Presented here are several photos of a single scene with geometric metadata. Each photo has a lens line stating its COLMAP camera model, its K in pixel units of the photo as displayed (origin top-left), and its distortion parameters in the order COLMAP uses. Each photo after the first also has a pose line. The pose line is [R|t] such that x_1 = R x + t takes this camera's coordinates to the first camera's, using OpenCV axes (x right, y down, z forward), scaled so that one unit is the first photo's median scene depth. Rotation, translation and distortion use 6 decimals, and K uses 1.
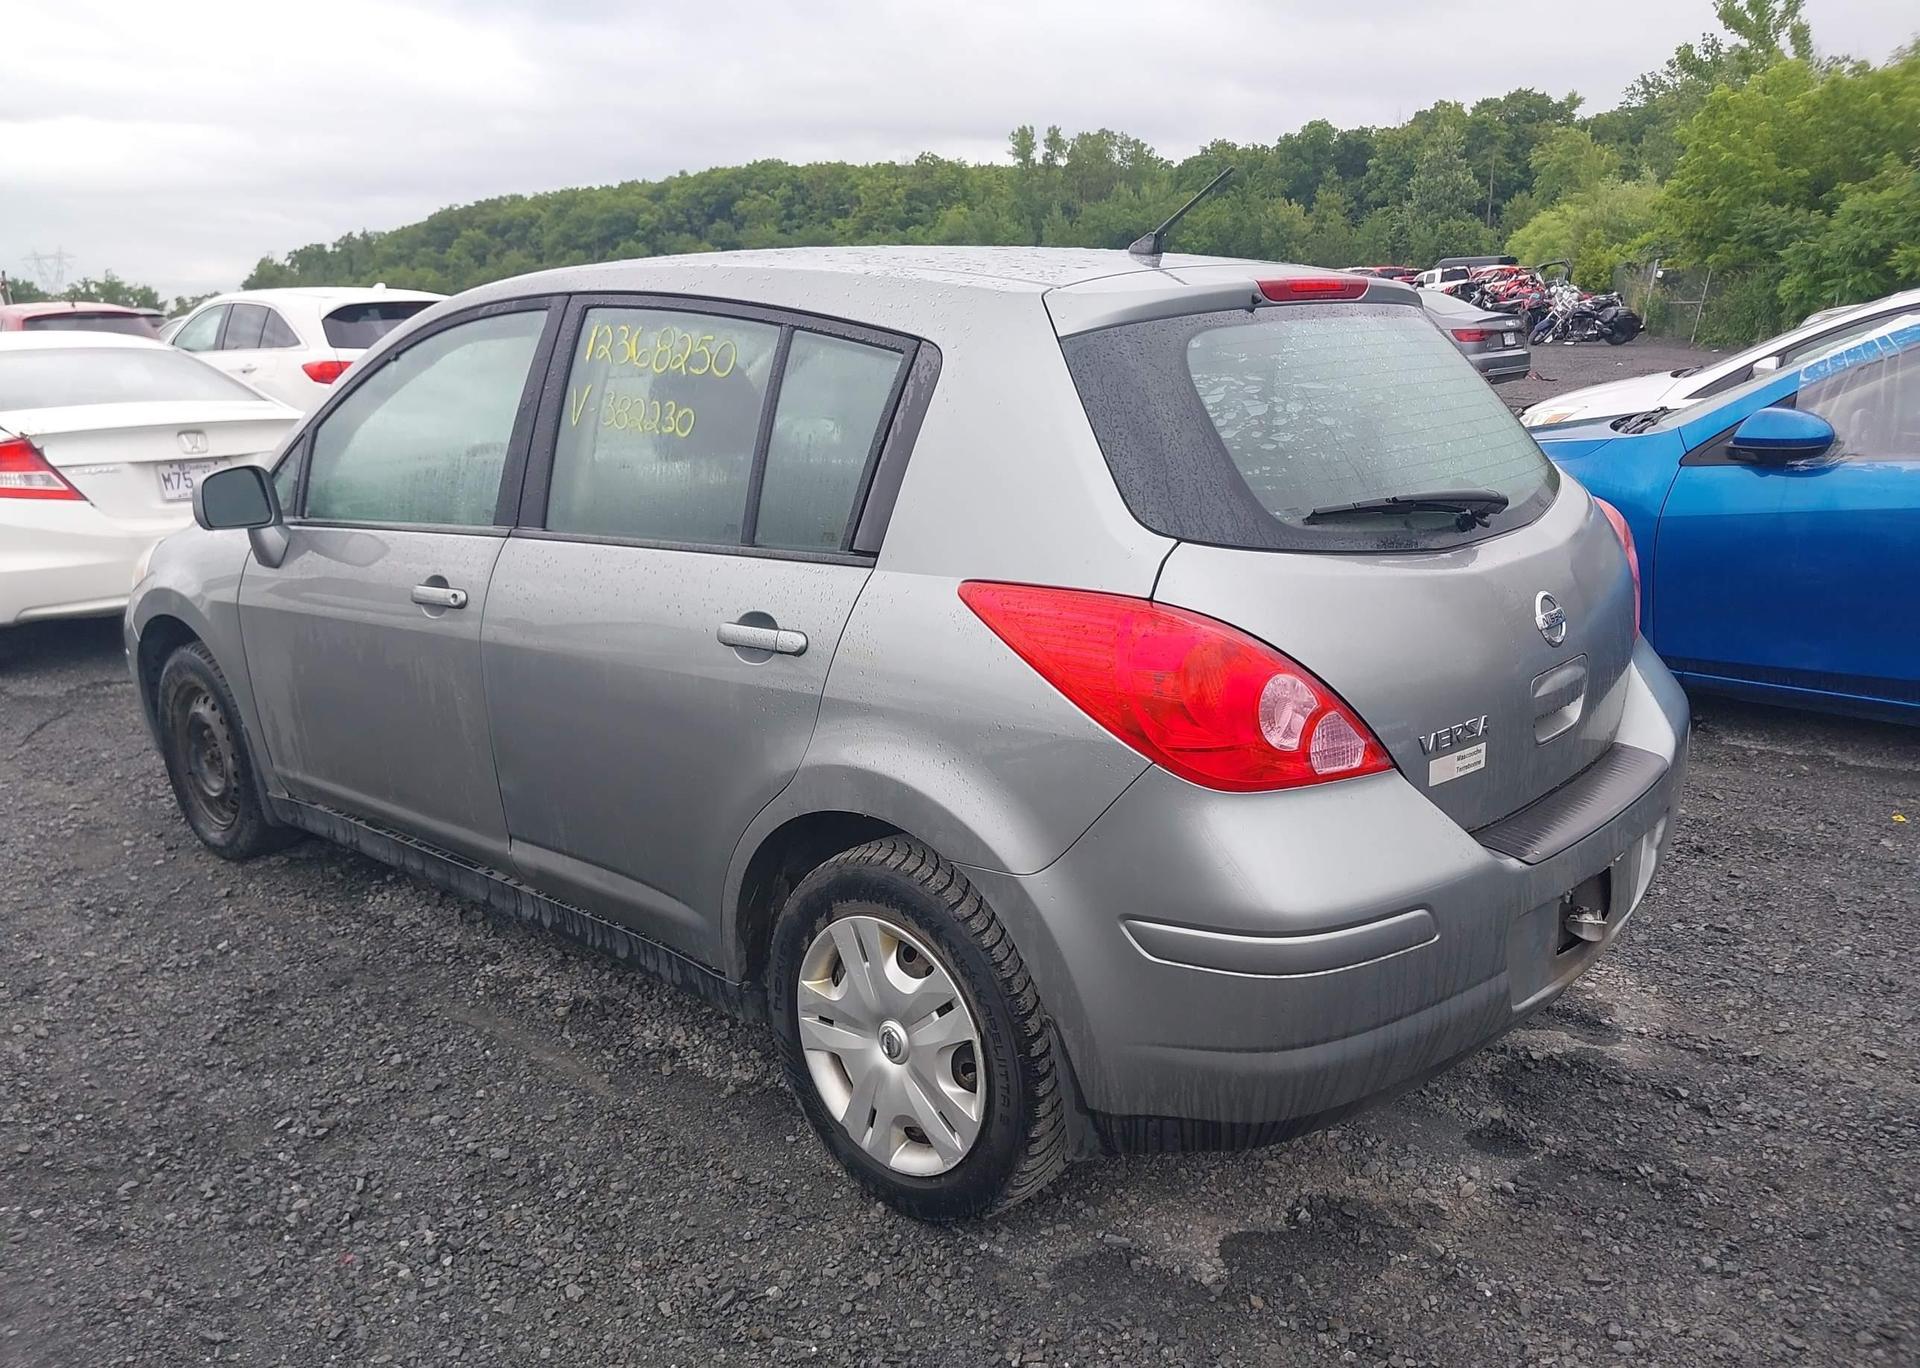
lens RADIAL K [[1498.3, 0, 1002.4], [0, 1498.3, 687.4], [0, 0, 1]] dist [0.004898, 0.001831]
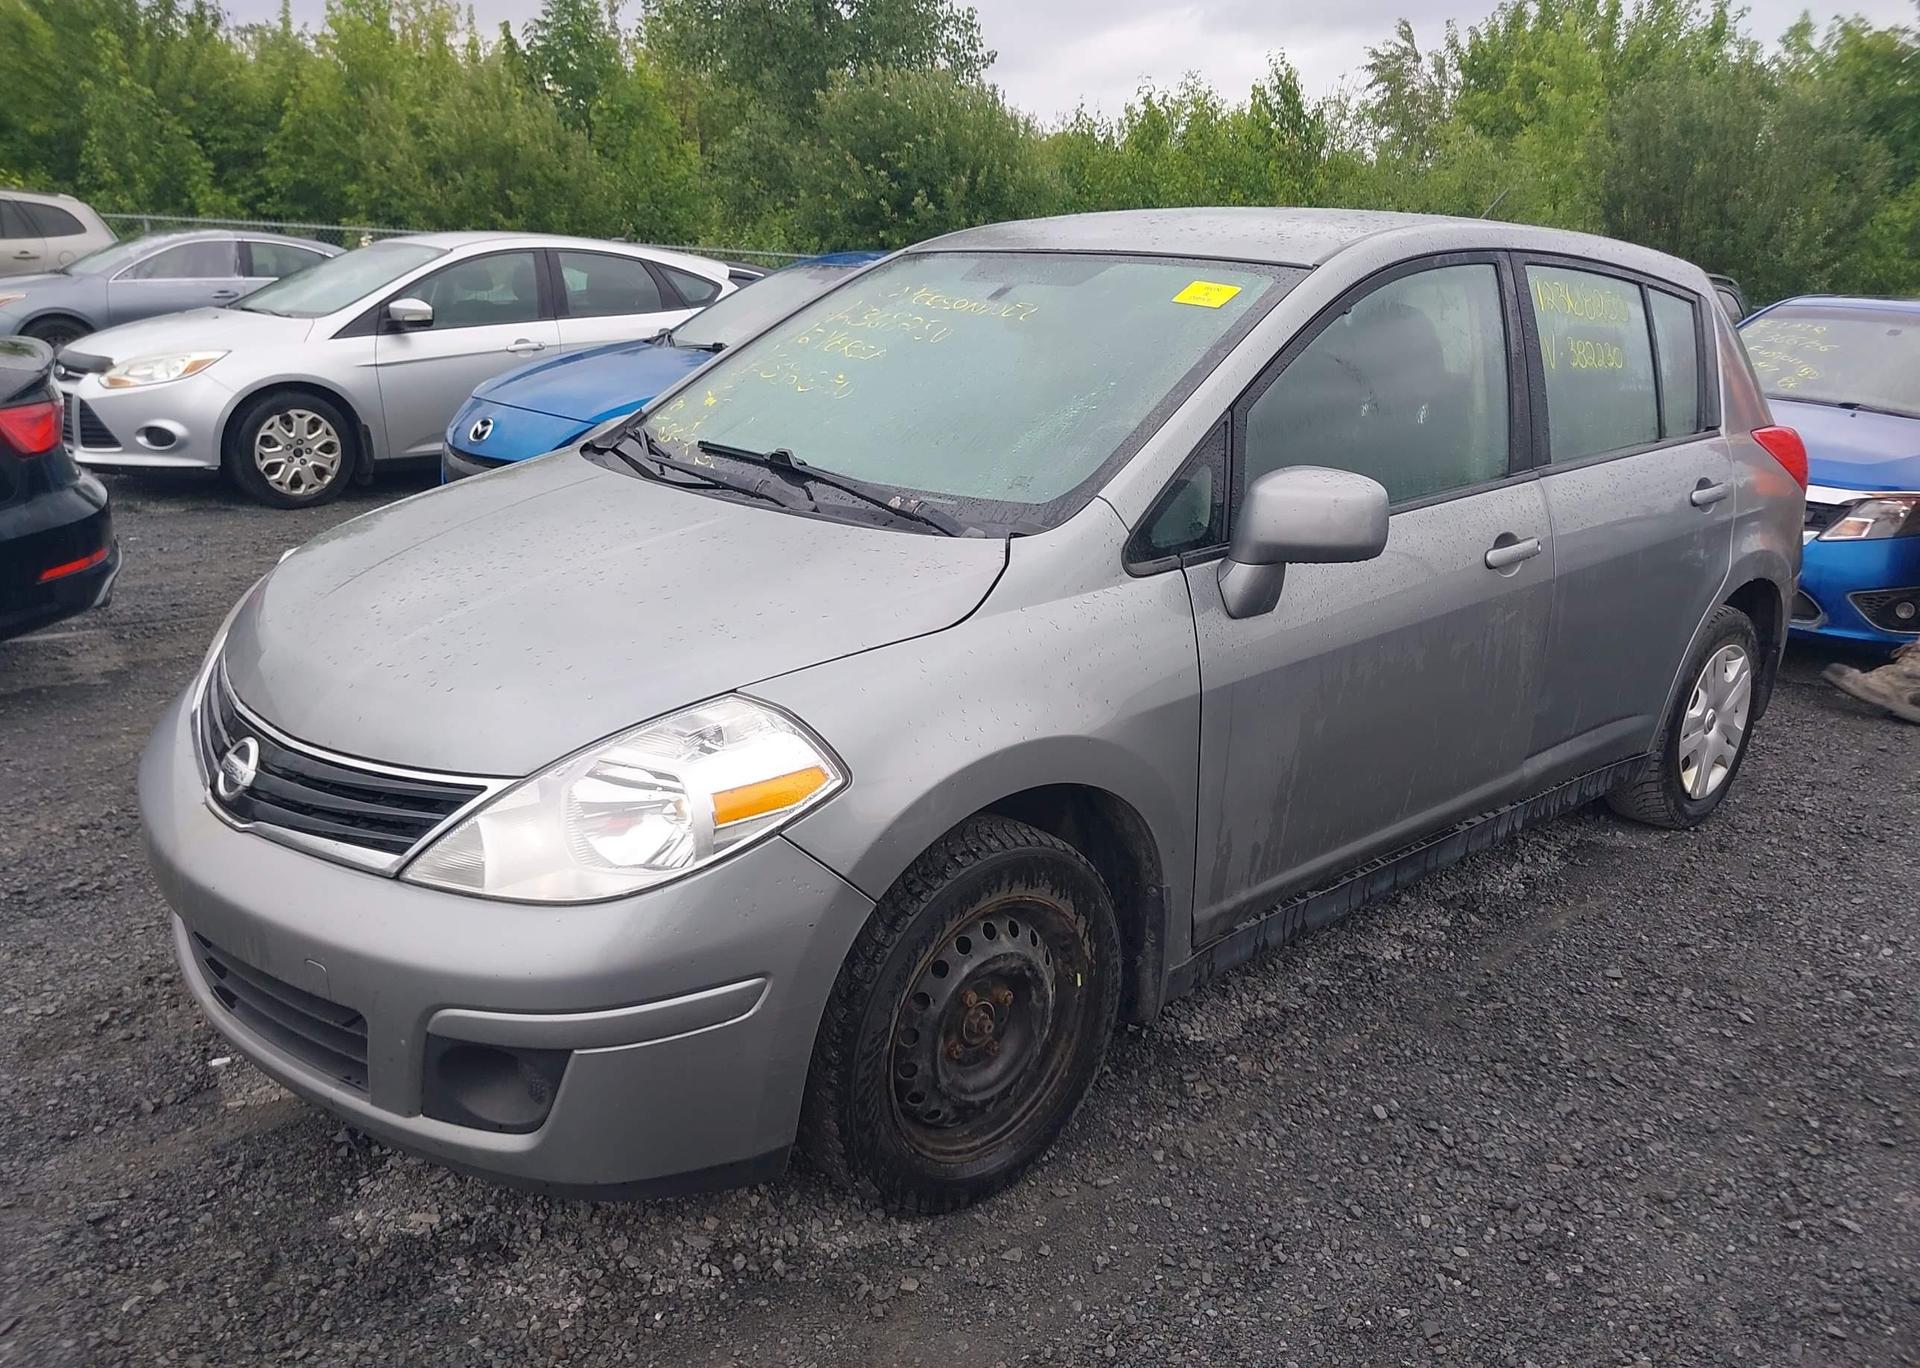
lens RADIAL K [[1488.1, 0, 960.0], [0, 1488.1, 684.0], [0, 0, 1]] dist [0.014444, -0.012699]
pose [[0.127947, -0.249253, 0.959949, -1.185815], [0.212243, 0.952363, 0.218994, -0.231795], [-0.968805, 0.175723, 0.174754, 1.017670]]
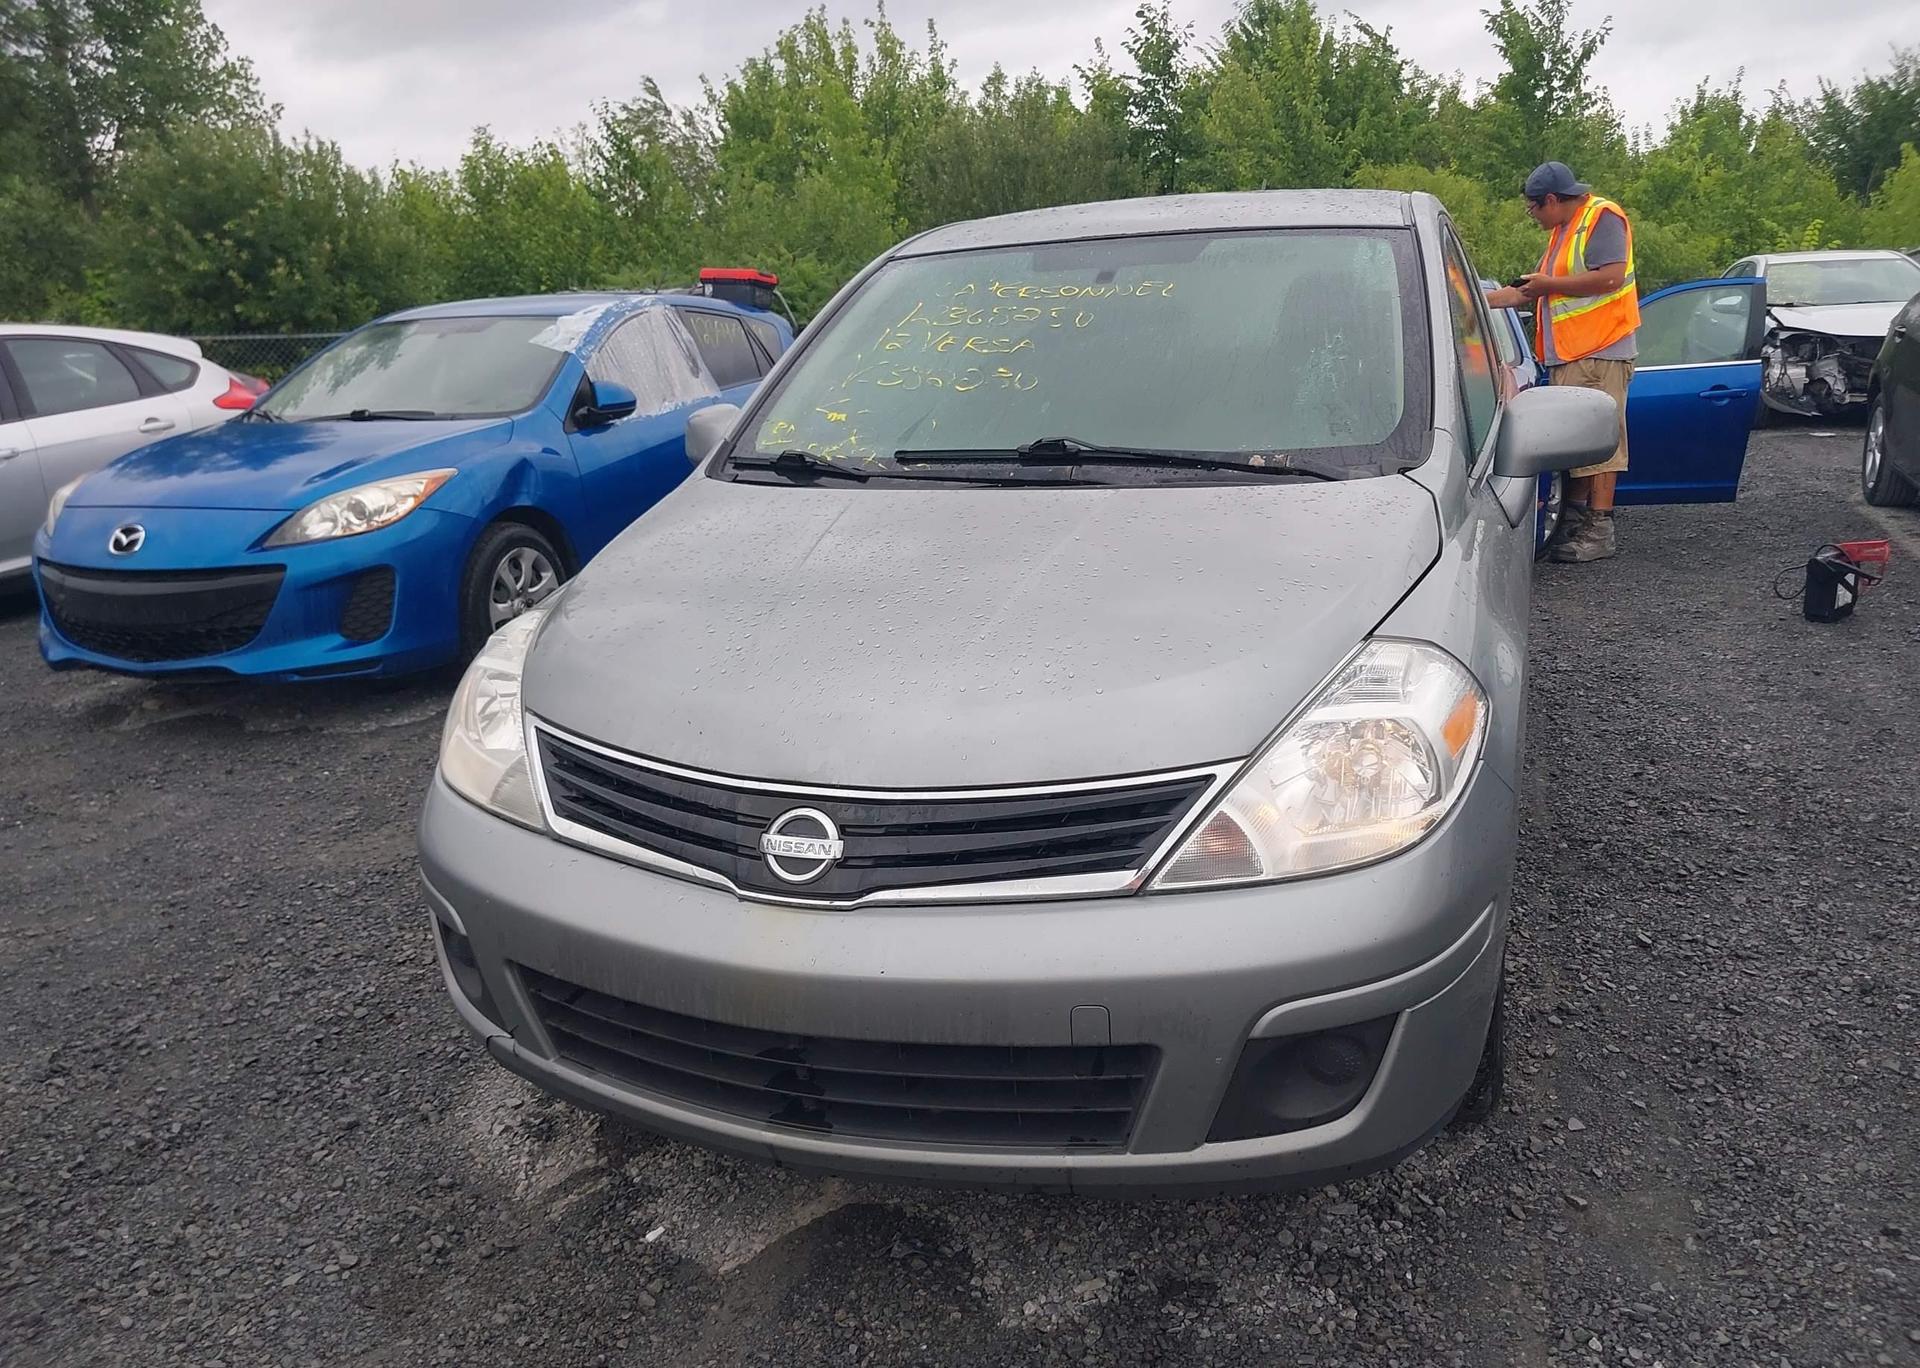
lens RADIAL K [[1488.1, 0, 960.0], [0, 1488.1, 684.0], [0, 0, 1]] dist [0.014444, -0.012699]
pose [[-0.328669, -0.197642, 0.923534, -1.135363], [0.288714, 0.910022, 0.297498, -0.316425], [-0.899234, 0.364415, -0.242034, 1.461596]]
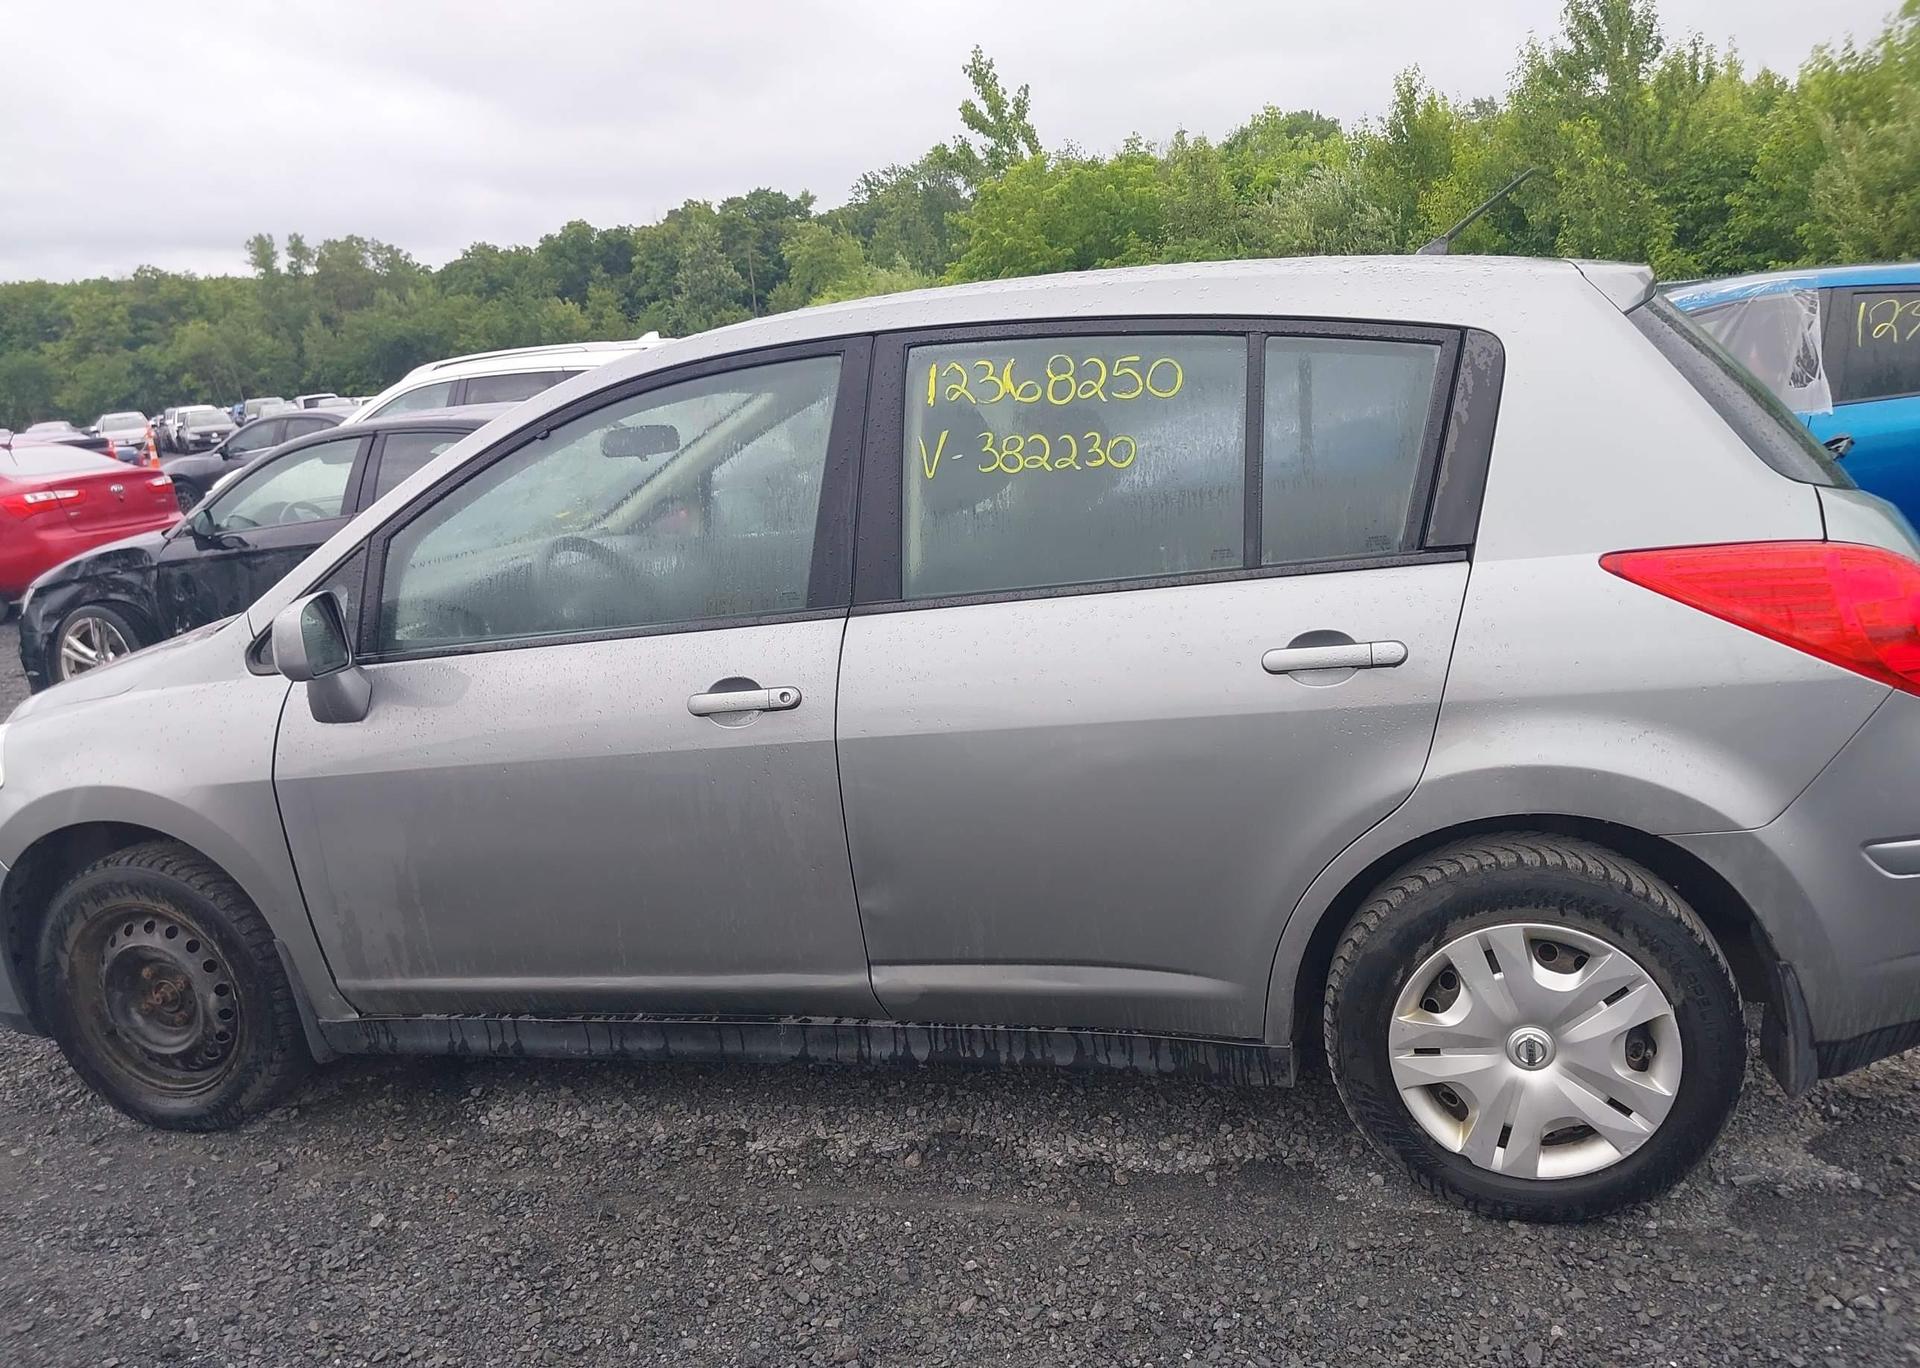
lens RADIAL K [[1488.1, 0, 960.0], [0, 1488.1, 684.0], [0, 0, 1]] dist [0.014444, -0.012699]
pose [[0.900531, -0.151771, 0.407444, -0.512803], [0.176319, 0.984061, -0.023143, -0.025190], [-0.397437, 0.092681, 0.912937, 0.164739]]
